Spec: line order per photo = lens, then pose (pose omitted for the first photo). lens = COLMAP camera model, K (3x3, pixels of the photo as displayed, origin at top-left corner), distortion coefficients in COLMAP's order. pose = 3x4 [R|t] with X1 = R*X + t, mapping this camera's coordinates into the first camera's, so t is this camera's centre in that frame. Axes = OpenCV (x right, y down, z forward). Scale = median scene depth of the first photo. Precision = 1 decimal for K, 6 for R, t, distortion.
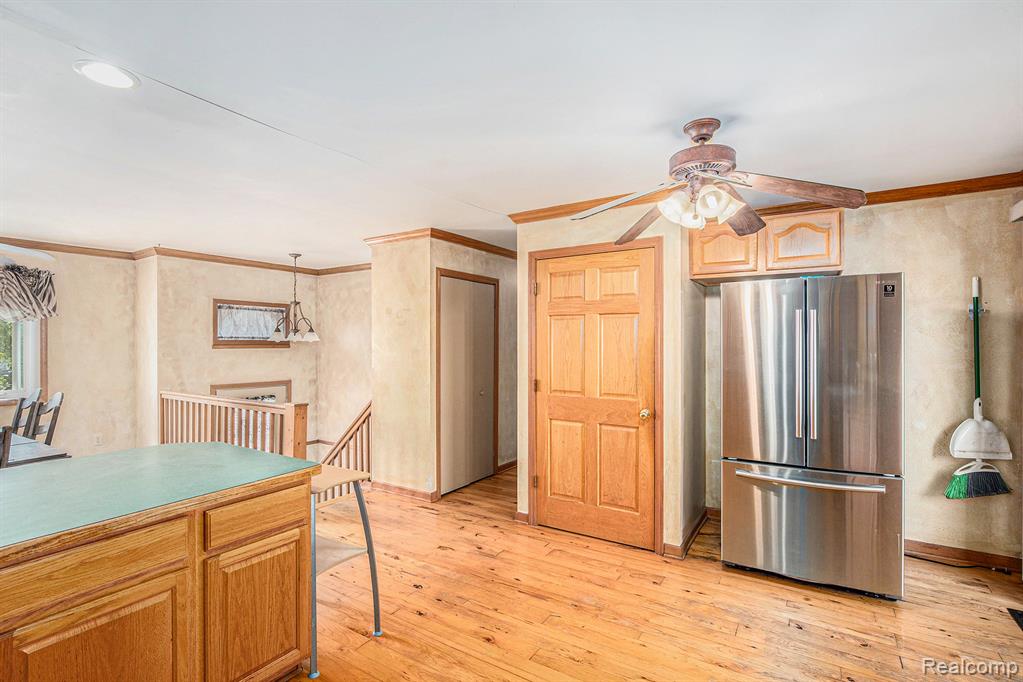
lens RADIAL K [[472.9, 0, 520.2], [0, 472.9, 341.2], [0, 0, 1]] dist [-0.027678, 0.000709]
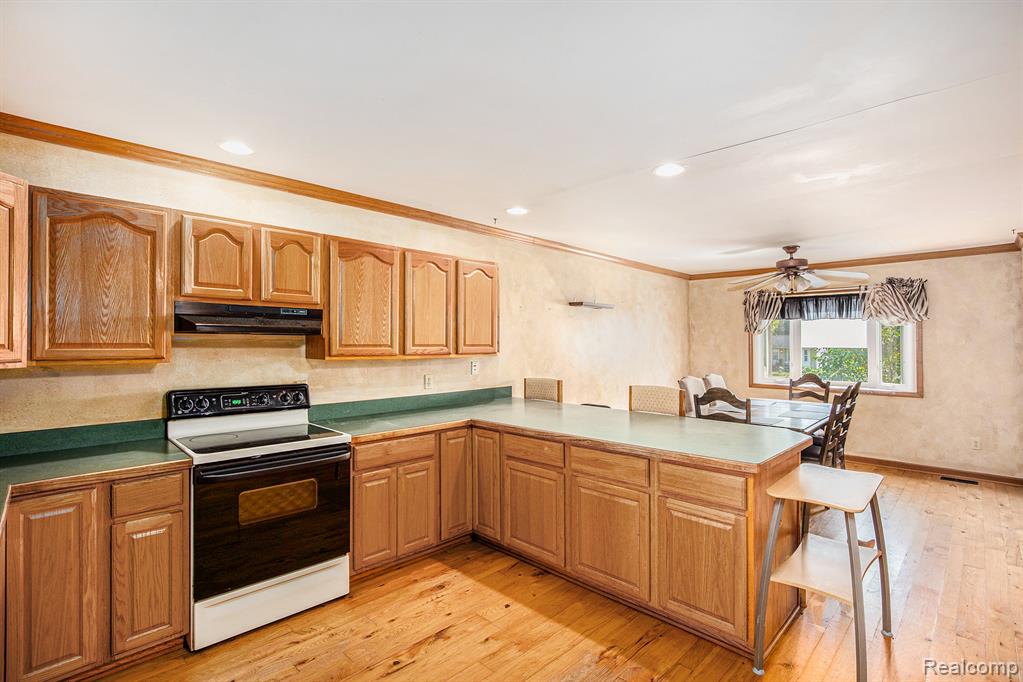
lens RADIAL K [[472.9, 0, 513.2], [0, 472.9, 350.9], [0, 0, 1]] dist [-0.027678, 0.000709]
pose [[-0.229283, 0.011064, -0.973297, 0.285373], [0.003552, 0.999938, 0.010530, 0.004396], [0.973353, -0.001043, -0.229308, 0.313683]]
